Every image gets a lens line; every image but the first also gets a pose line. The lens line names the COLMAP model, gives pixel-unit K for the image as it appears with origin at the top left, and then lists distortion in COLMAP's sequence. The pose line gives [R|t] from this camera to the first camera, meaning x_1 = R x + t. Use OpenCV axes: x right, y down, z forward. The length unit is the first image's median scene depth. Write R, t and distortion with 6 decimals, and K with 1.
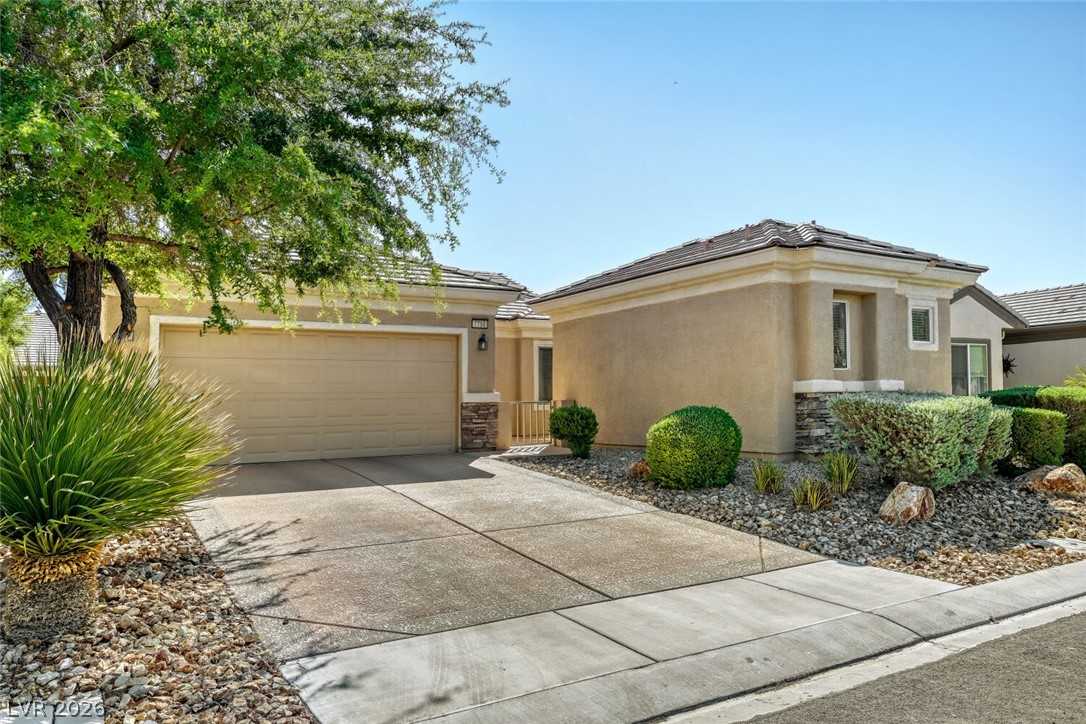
lens RADIAL K [[717.2, 0, 546.7], [0, 717.2, 385.5], [0, 0, 1]] dist [0.000545, -0.000089]
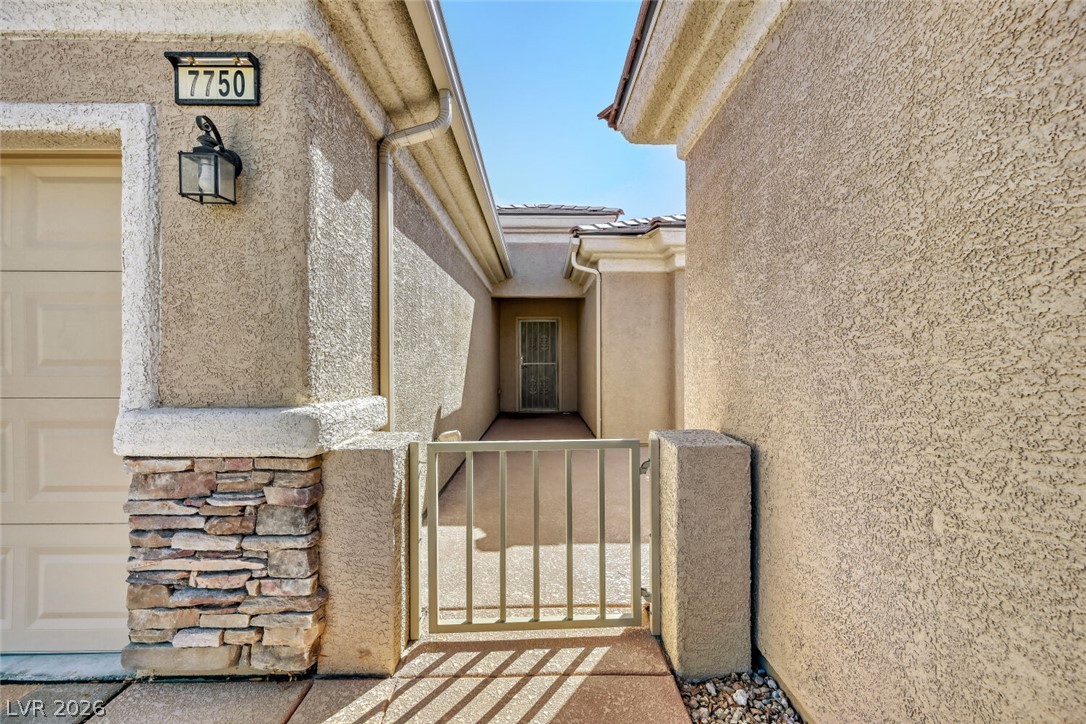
lens RADIAL K [[423.3, 0, 544.8], [0, 423.3, 361.3], [0, 0, 1]] dist [0.000116, -0.000083]
pose [[0.870703, 0.015012, -0.491580, 0.058522], [-0.000724, 0.999572, 0.029243, -0.008763], [0.491808, -0.025106, 0.870341, 1.046204]]
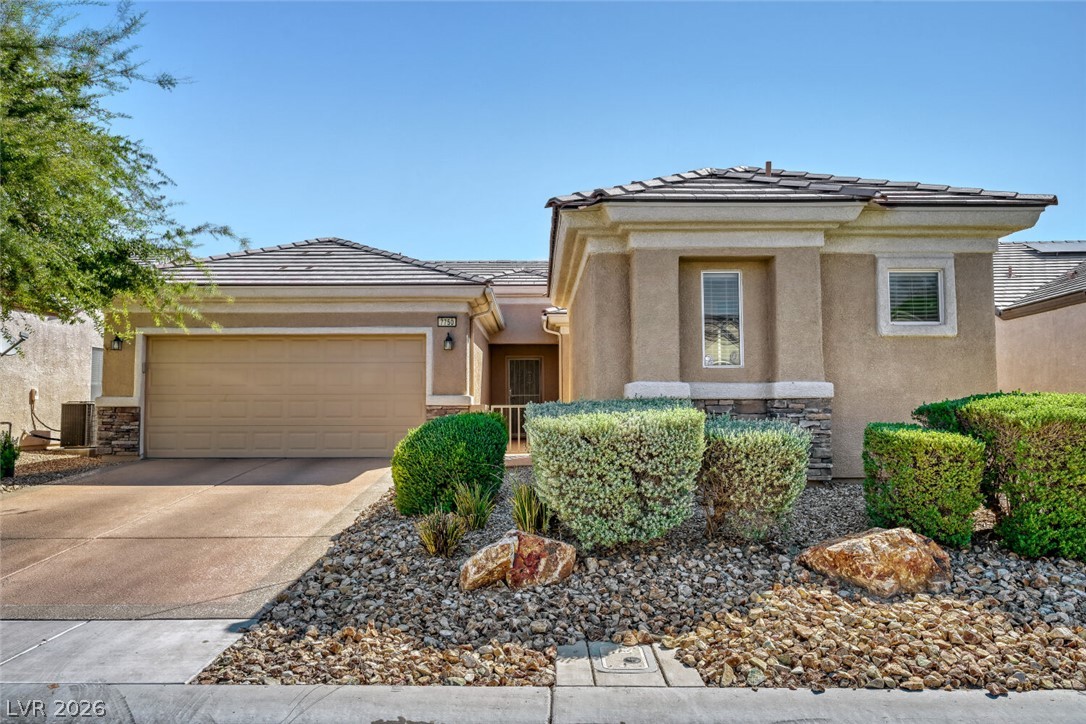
lens RADIAL K [[741.1, 0, 543.0], [0, 741.1, 362.0], [0, 0, 1]] dist [-0.002394, -0.001274]
pose [[0.870109, -0.014237, -0.492653, 0.551930], [-0.000961, 0.999532, -0.030583, -0.004314], [0.492858, 0.027084, 0.869688, 0.243018]]
